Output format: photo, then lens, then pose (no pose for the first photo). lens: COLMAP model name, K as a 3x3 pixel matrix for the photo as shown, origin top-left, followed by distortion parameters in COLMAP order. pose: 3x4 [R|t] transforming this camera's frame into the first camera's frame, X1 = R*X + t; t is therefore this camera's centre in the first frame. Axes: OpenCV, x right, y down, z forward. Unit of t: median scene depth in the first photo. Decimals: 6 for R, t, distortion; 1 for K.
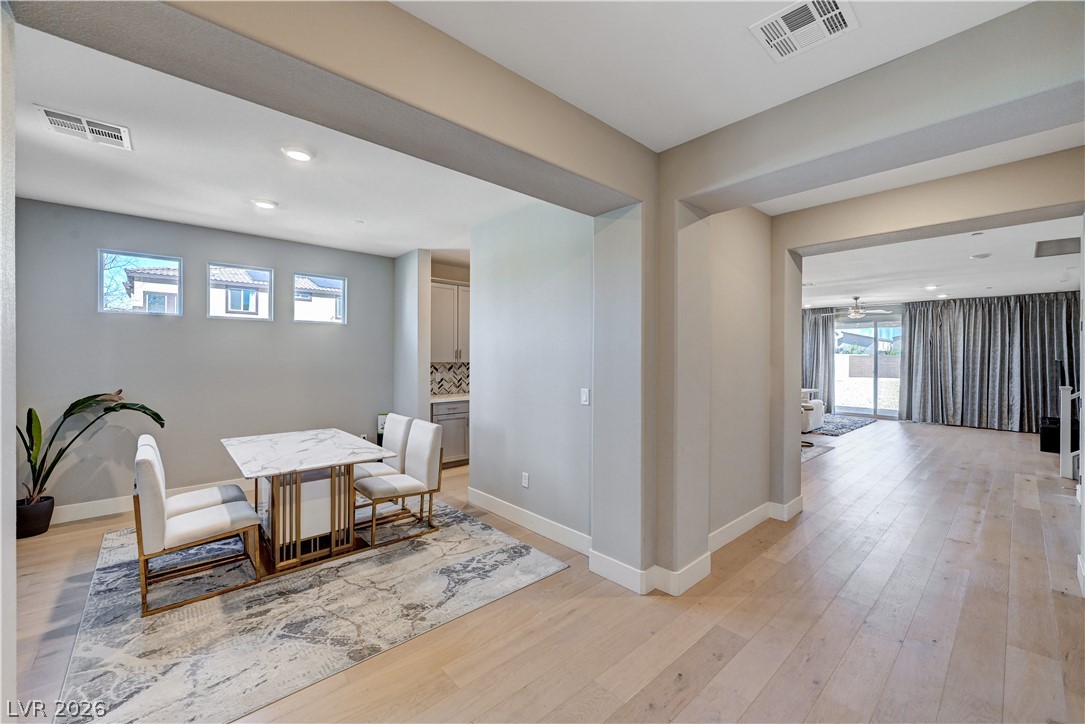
lens RADIAL K [[427.2, 0, 542.1], [0, 427.2, 361.2], [0, 0, 1]] dist [-0.003780, 0.000146]
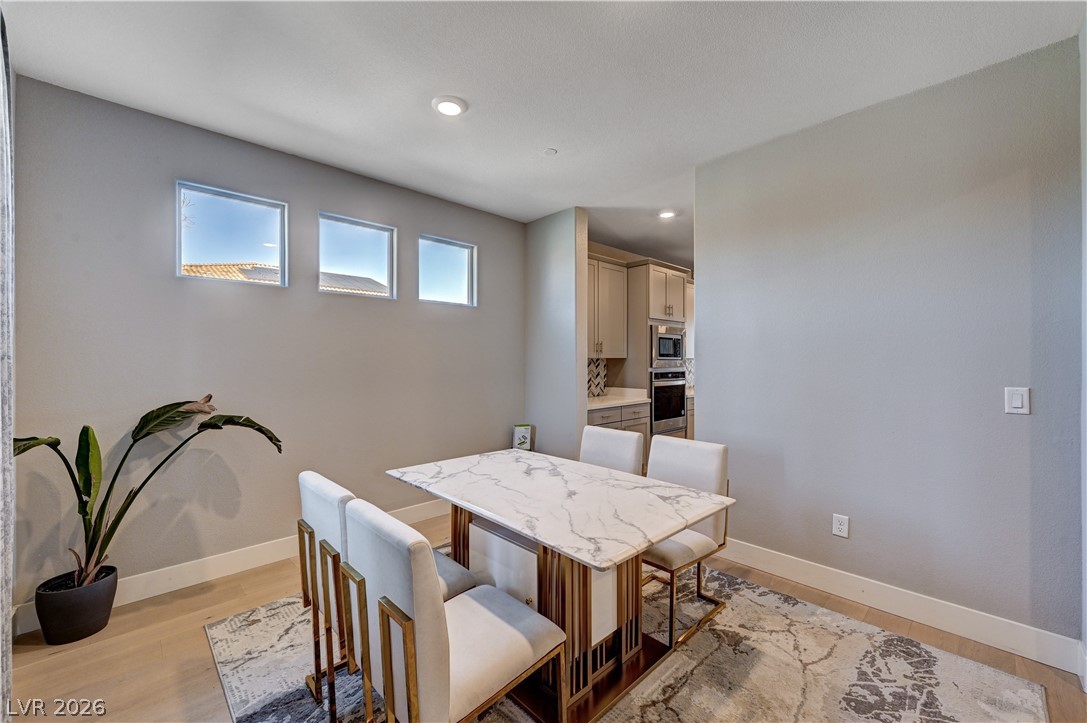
lens RADIAL K [[431.9, 0, 544.3], [0, 431.9, 363.1], [0, 0, 1]] dist [0.002163, -0.000332]
pose [[0.999617, -0.004703, 0.027280, -0.522529], [0.004773, 0.999985, -0.002505, 0.023307], [-0.027268, 0.002634, 0.999625, 0.337109]]
